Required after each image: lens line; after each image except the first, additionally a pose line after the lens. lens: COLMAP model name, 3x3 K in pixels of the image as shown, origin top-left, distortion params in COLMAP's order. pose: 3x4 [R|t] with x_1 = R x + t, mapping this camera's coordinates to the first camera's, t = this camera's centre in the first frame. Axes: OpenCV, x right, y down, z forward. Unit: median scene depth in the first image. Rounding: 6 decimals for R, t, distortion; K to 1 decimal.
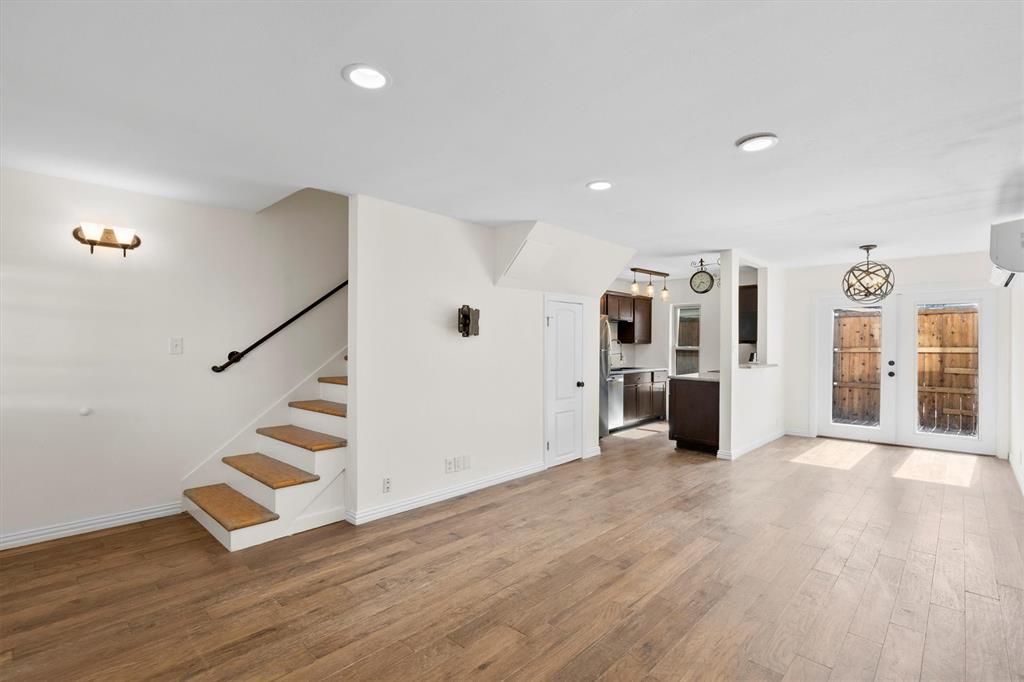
lens RADIAL K [[464.4, 0, 508.5], [0, 464.4, 348.7], [0, 0, 1]] dist [0.010460, -0.002886]
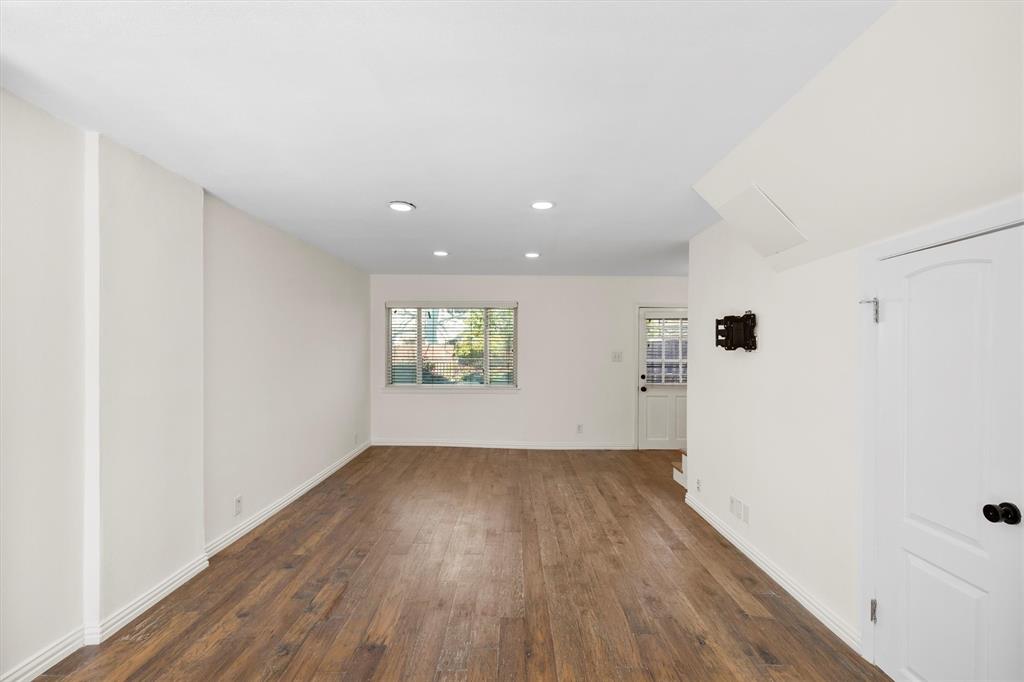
lens RADIAL K [[464.4, 0, 521.8], [0, 464.4, 346.3], [0, 0, 1]] dist [0.010460, -0.002886]
pose [[-0.702961, -0.015442, -0.711061, 0.707465], [-0.013462, 0.999874, -0.008405, -0.020634], [0.711101, 0.003663, -0.703080, 1.253458]]
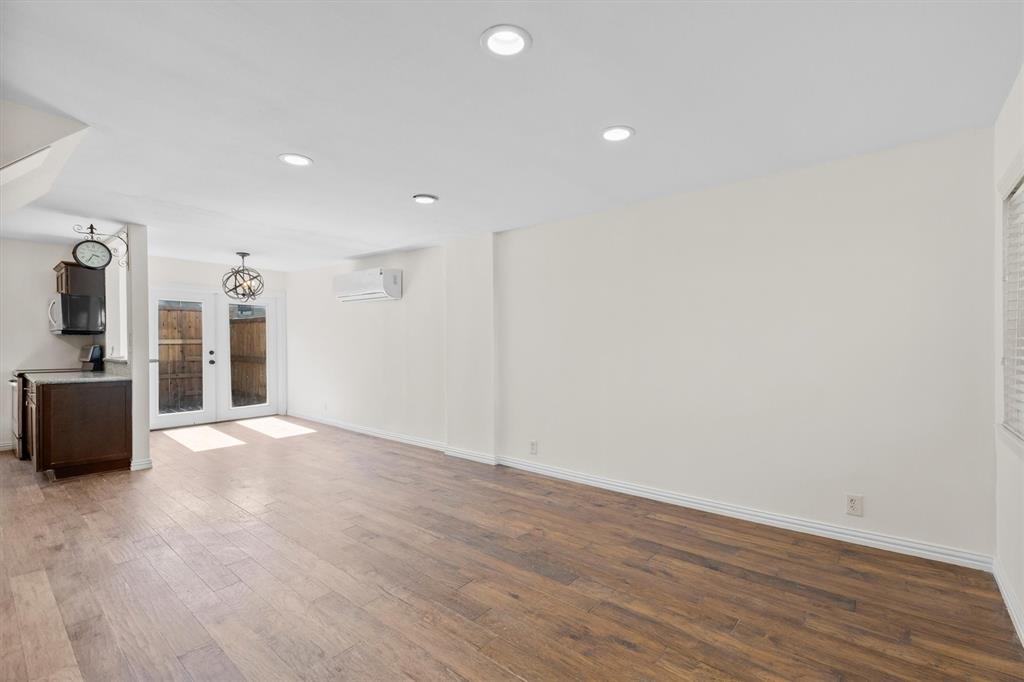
lens RADIAL K [[464.4, 0, 516.8], [0, 464.4, 344.2], [0, 0, 1]] dist [0.010460, -0.002886]
pose [[-0.072677, -0.011210, 0.997293, -0.555152], [0.007321, 0.999904, 0.011772, 0.002953], [-0.997329, 0.008157, -0.072588, 0.473631]]
